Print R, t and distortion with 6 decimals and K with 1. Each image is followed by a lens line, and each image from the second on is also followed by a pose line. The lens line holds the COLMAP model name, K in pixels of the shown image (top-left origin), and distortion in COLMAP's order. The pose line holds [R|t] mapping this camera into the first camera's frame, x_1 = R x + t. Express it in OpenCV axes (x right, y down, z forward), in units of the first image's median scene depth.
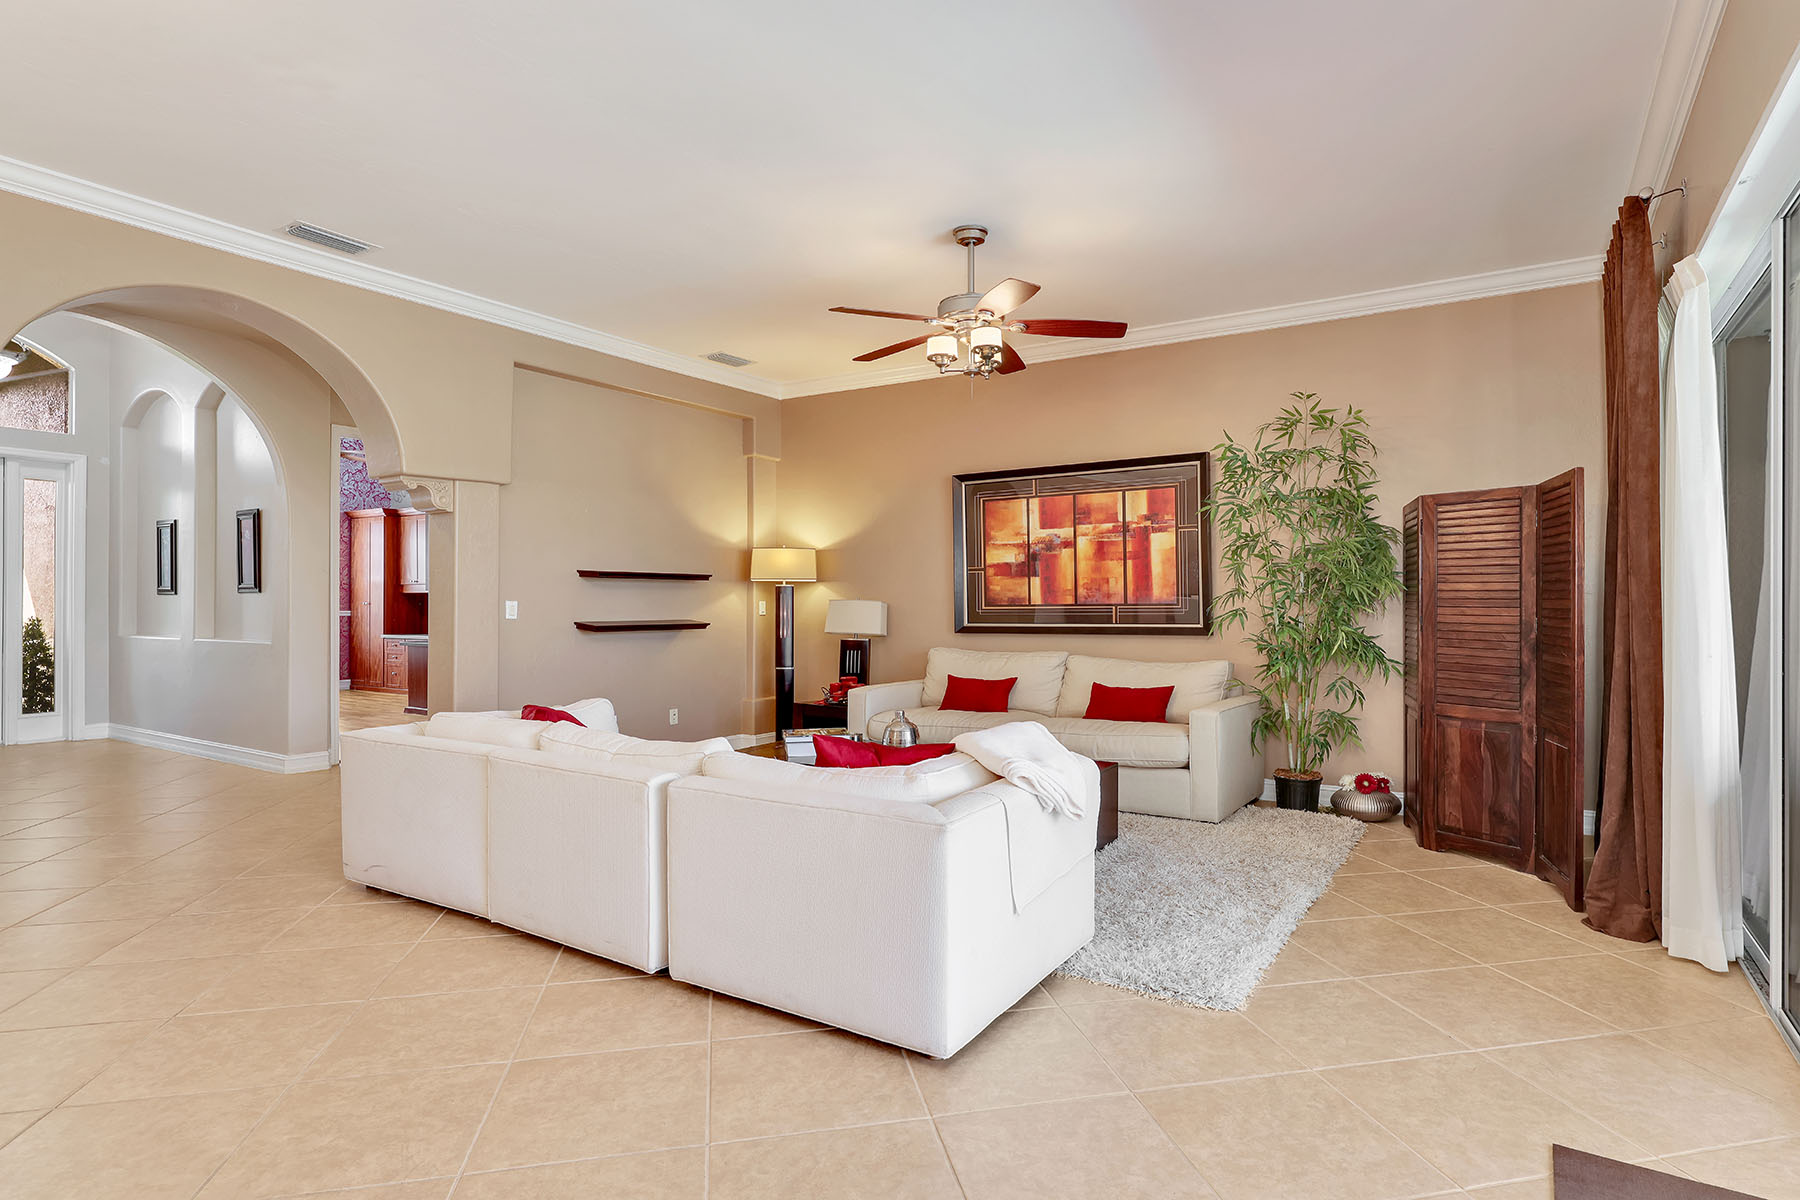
lens RADIAL K [[949.5, 0, 900.0], [0, 949.5, 600.0], [0, 0, 1]] dist [0.000023, 0.000097]
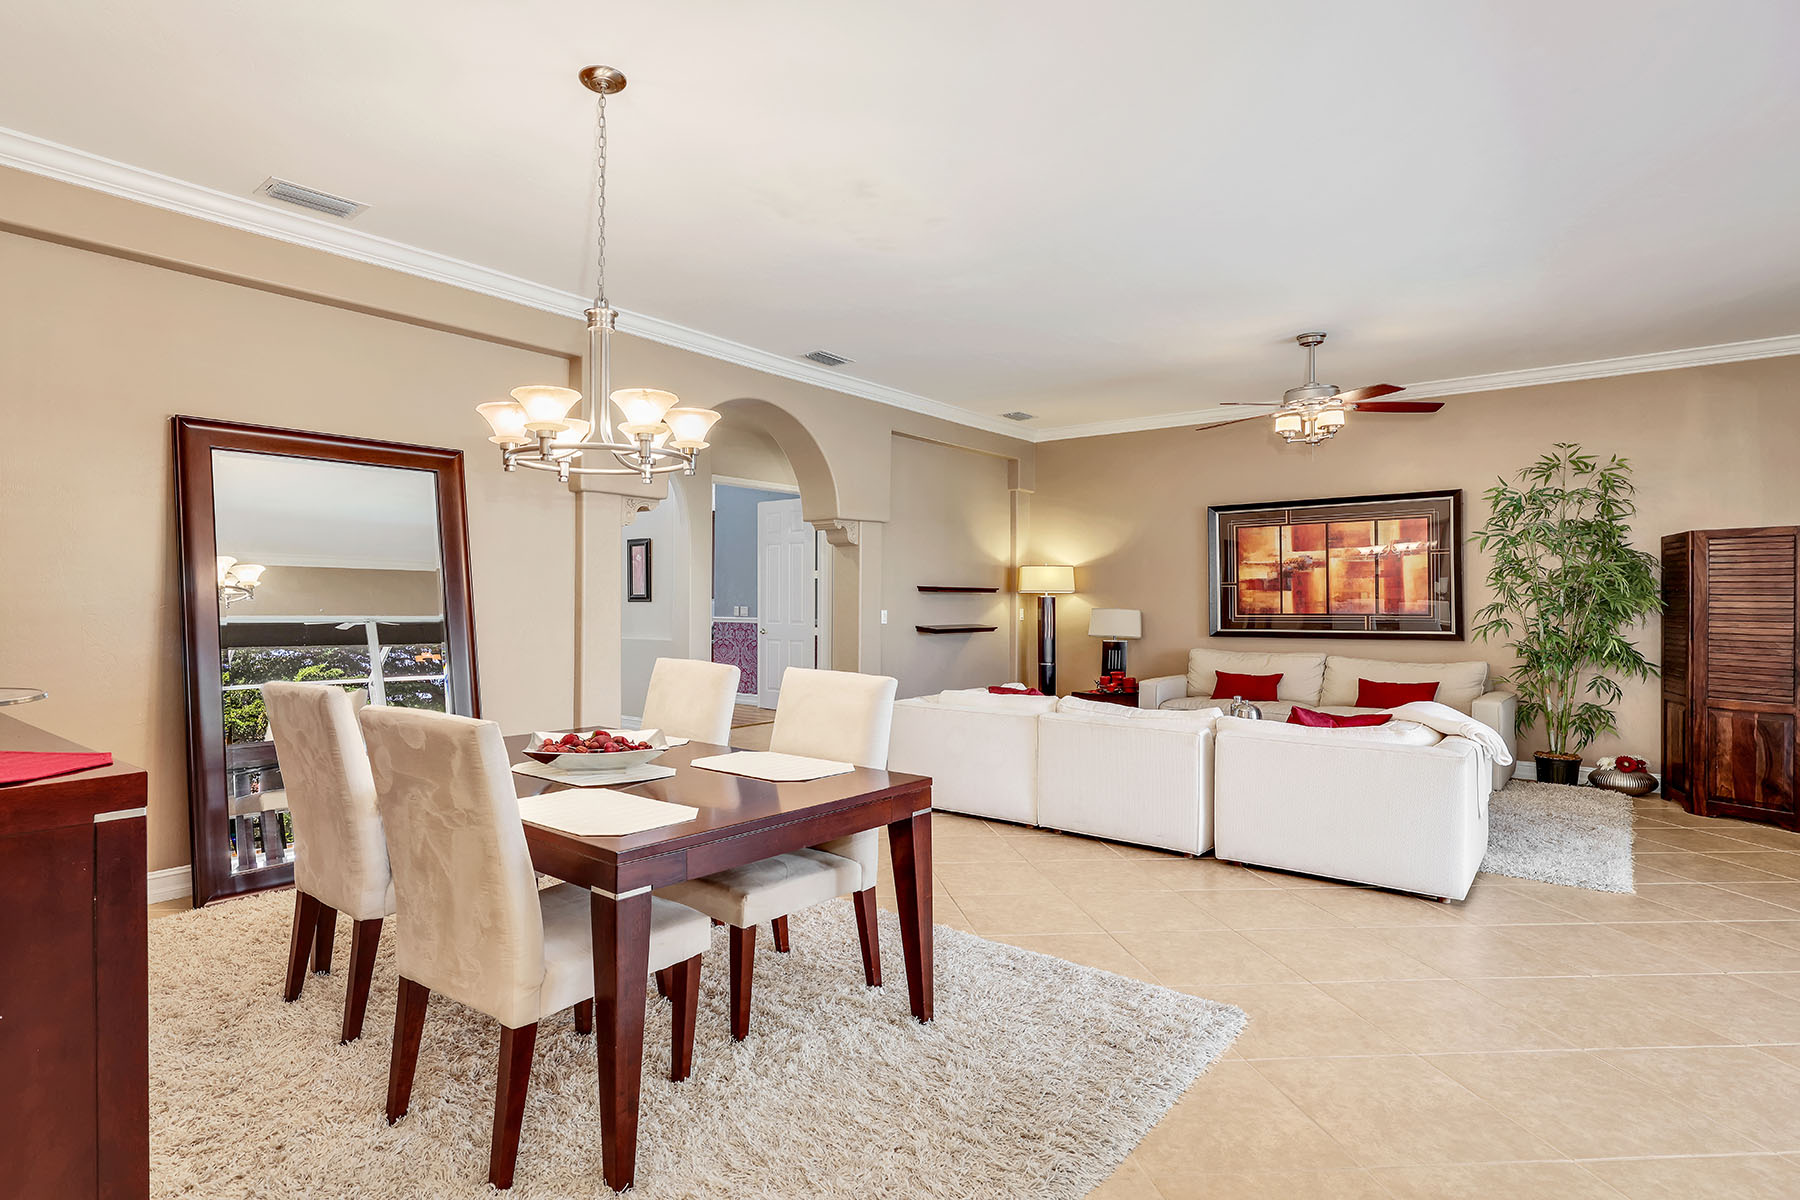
lens RADIAL K [[907.8, 0, 834.4], [0, 907.8, 601.1], [0, 0, 1]] dist [0.001875, 0.000163]
pose [[0.988358, 0.002220, -0.152133, -0.292305], [-0.002247, 0.999997, -0.000009, -0.011692], [0.152133, 0.000351, 0.988360, -0.267357]]
